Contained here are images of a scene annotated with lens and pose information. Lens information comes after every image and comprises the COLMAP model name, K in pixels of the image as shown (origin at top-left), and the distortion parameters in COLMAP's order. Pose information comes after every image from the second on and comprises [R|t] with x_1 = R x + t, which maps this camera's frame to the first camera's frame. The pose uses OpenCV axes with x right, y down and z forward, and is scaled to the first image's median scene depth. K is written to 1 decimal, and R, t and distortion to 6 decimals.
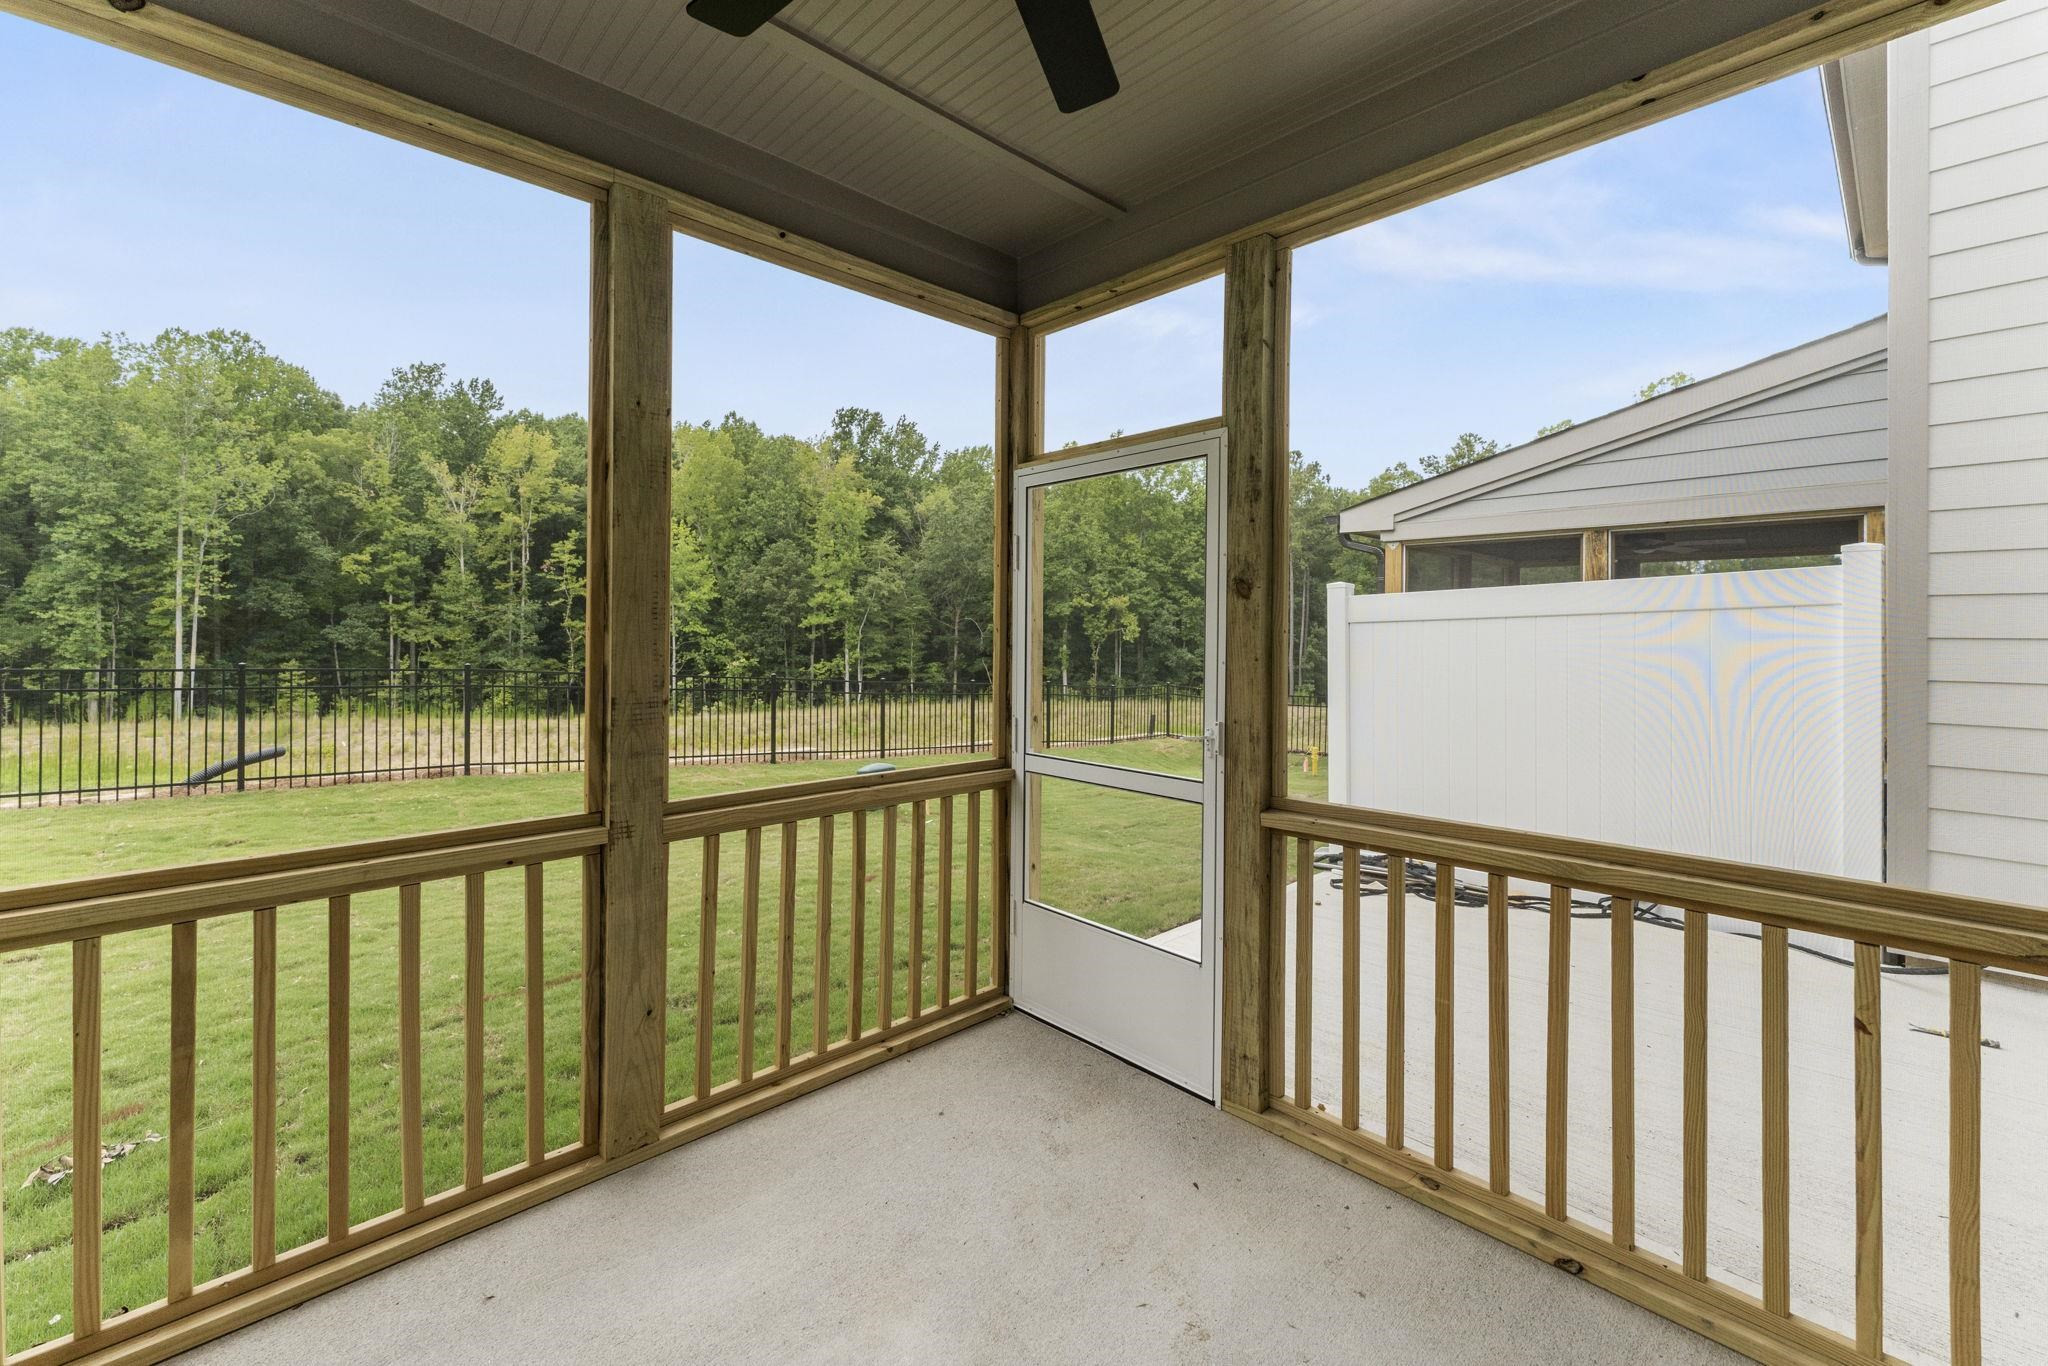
lens RADIAL K [[837.4, 0, 1034.1], [0, 837.4, 643.1], [0, 0, 1]] dist [-0.000116, -0.000325]
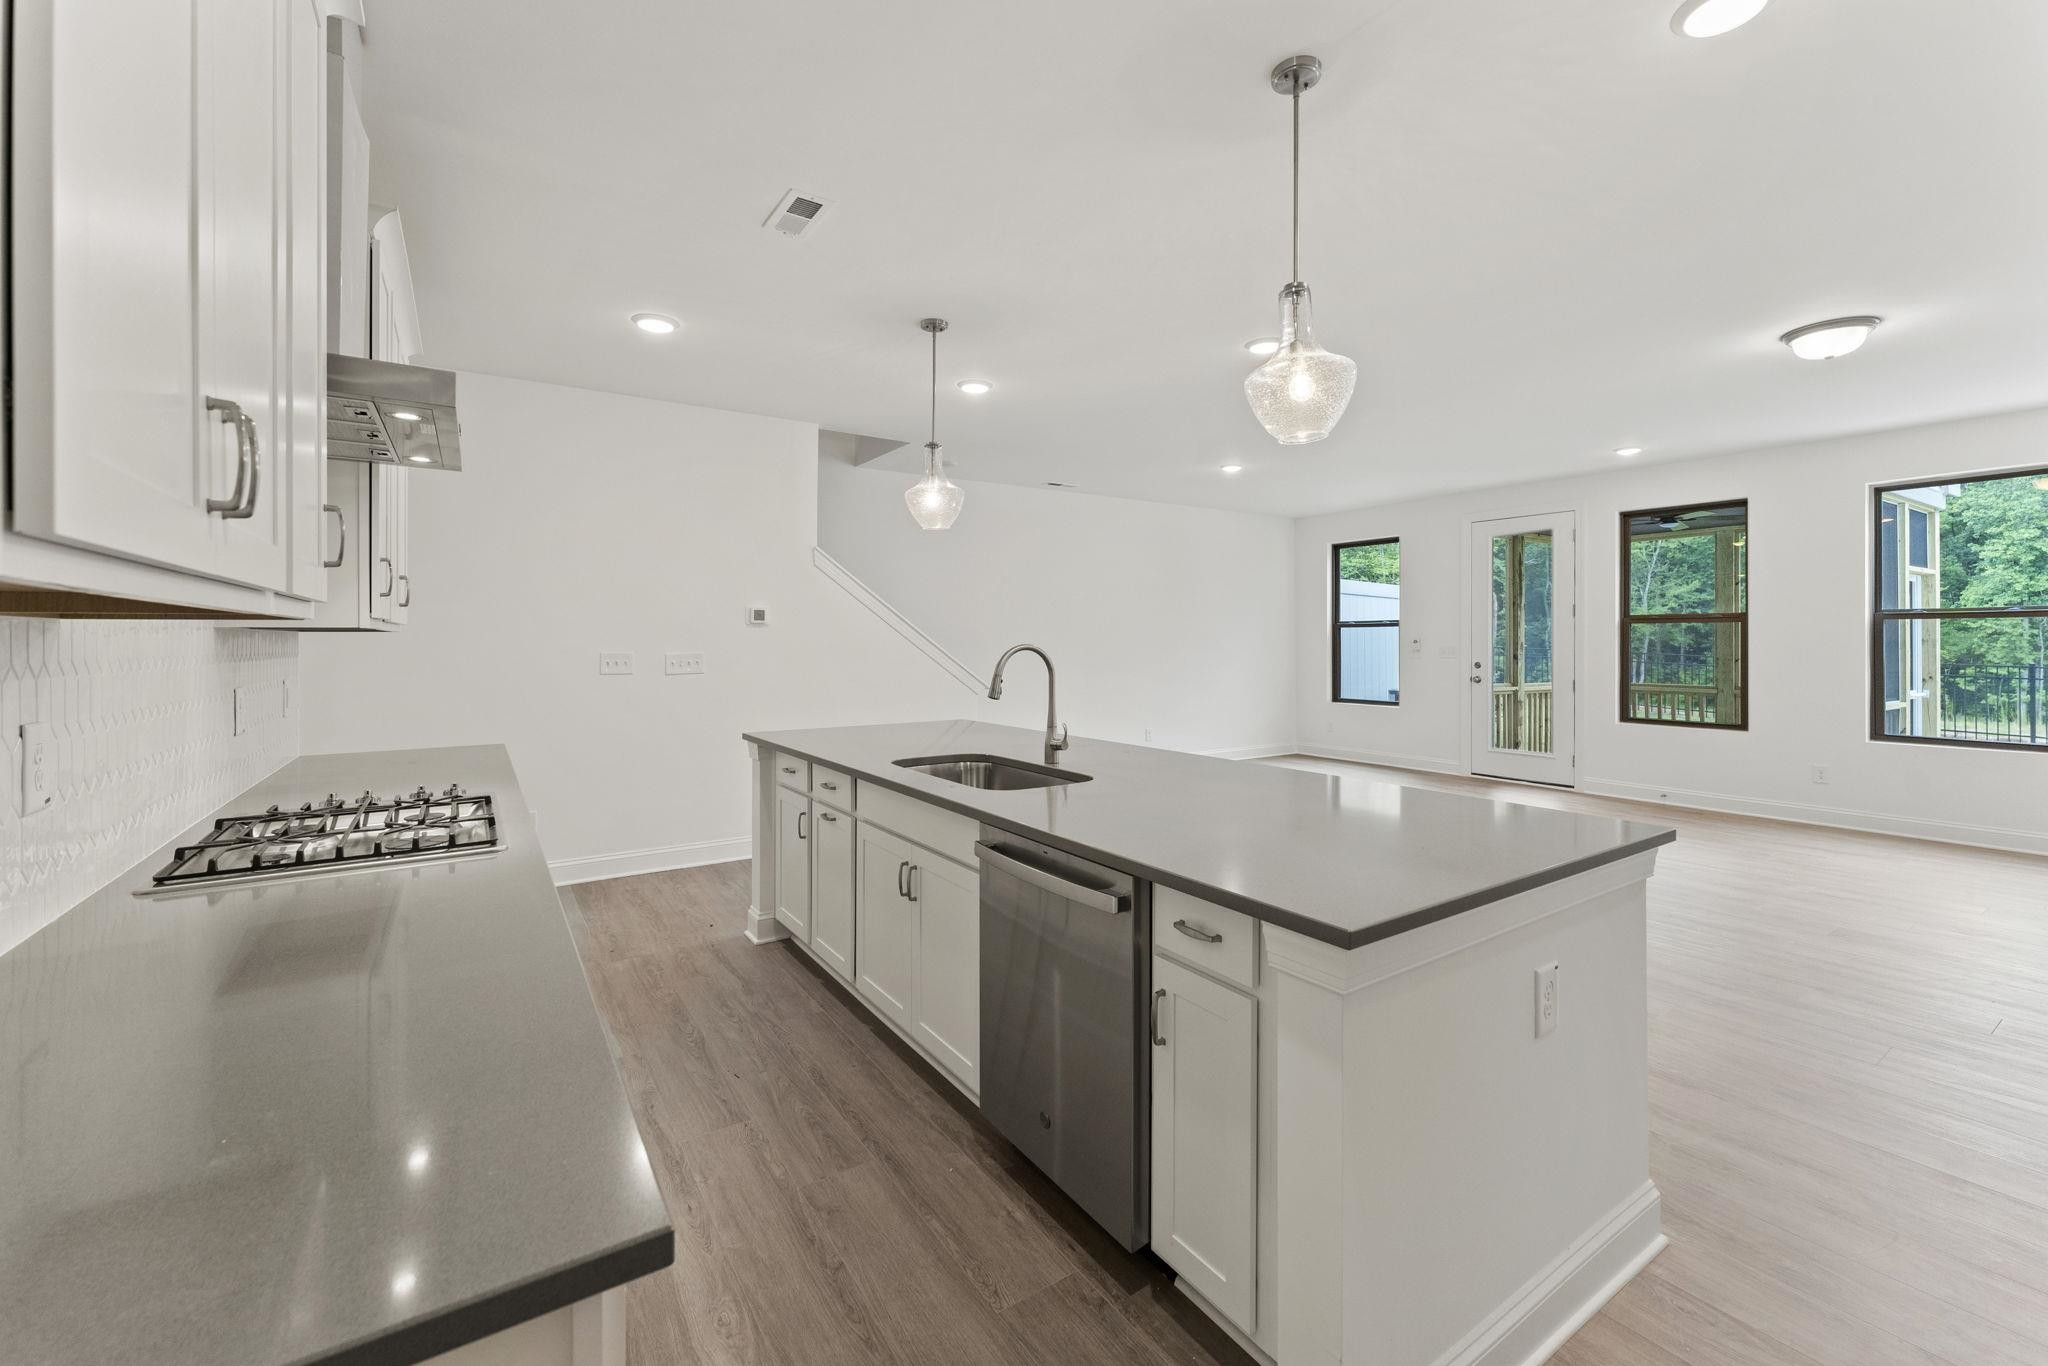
lens RADIAL K [[846.4, 0, 1028.5], [0, 846.4, 629.4], [0, 0, 1]] dist [0.000209, 0.000398]
pose [[-0.173633, -0.015939, -0.984681, 0.162665], [-0.008838, 0.999854, -0.014626, 0.001201], [0.984771, 0.006163, -0.173749, -0.061271]]
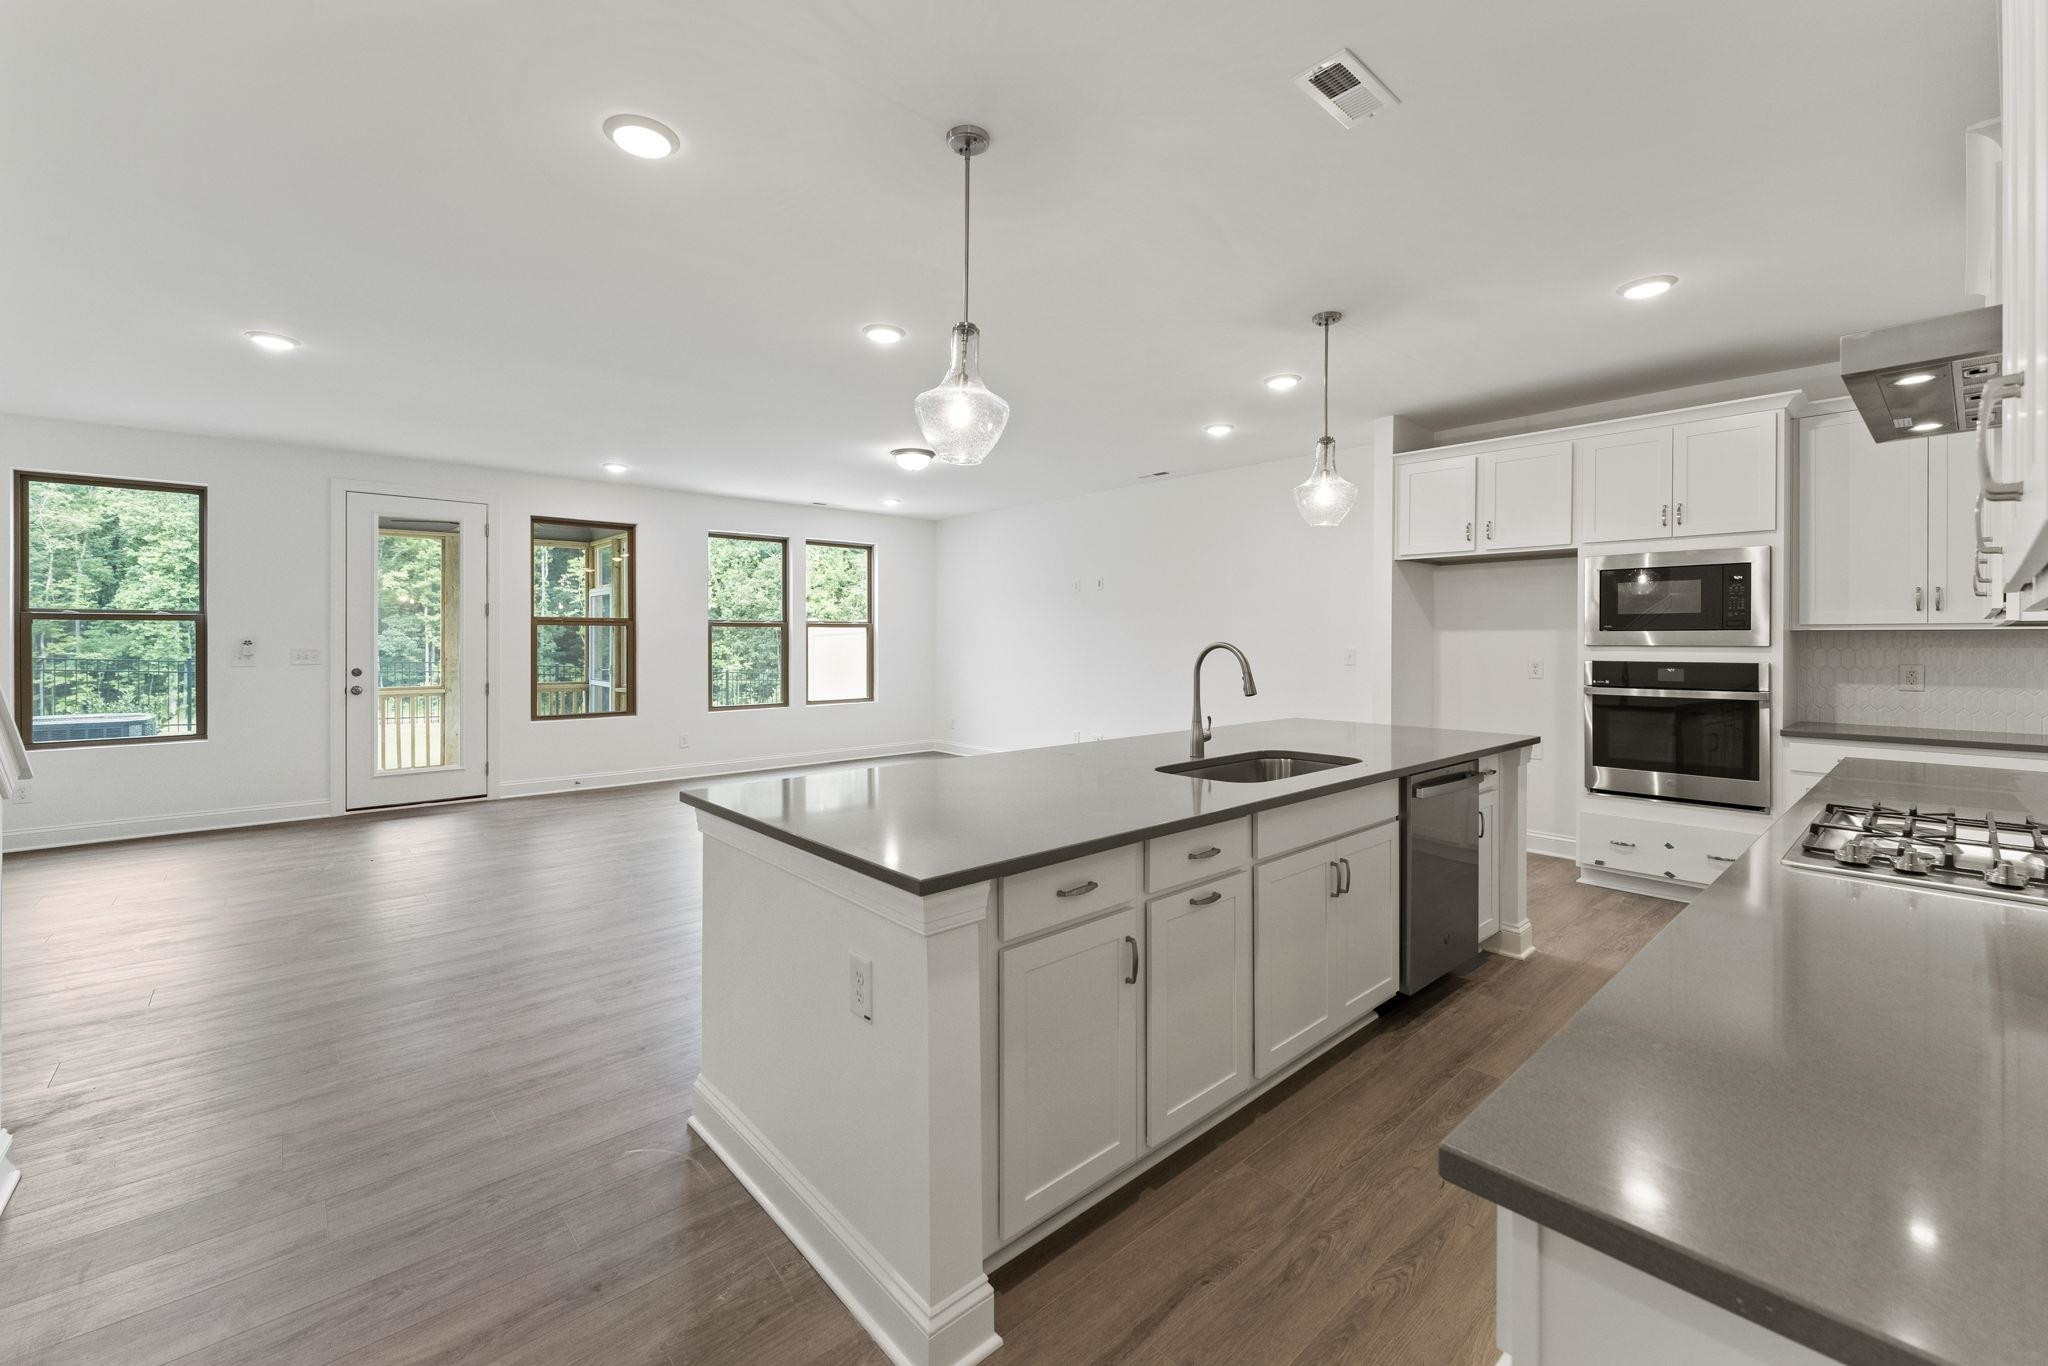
lens RADIAL K [[835.9, 0, 1038.8], [0, 835.9, 650.4], [0, 0, 1]] dist [0.000034, -0.000037]
pose [[0.999700, -0.004651, -0.024047, 0.099269], [0.004709, 0.999986, 0.002367, 0.001685], [0.024035, -0.002480, 0.999708, -0.125231]]
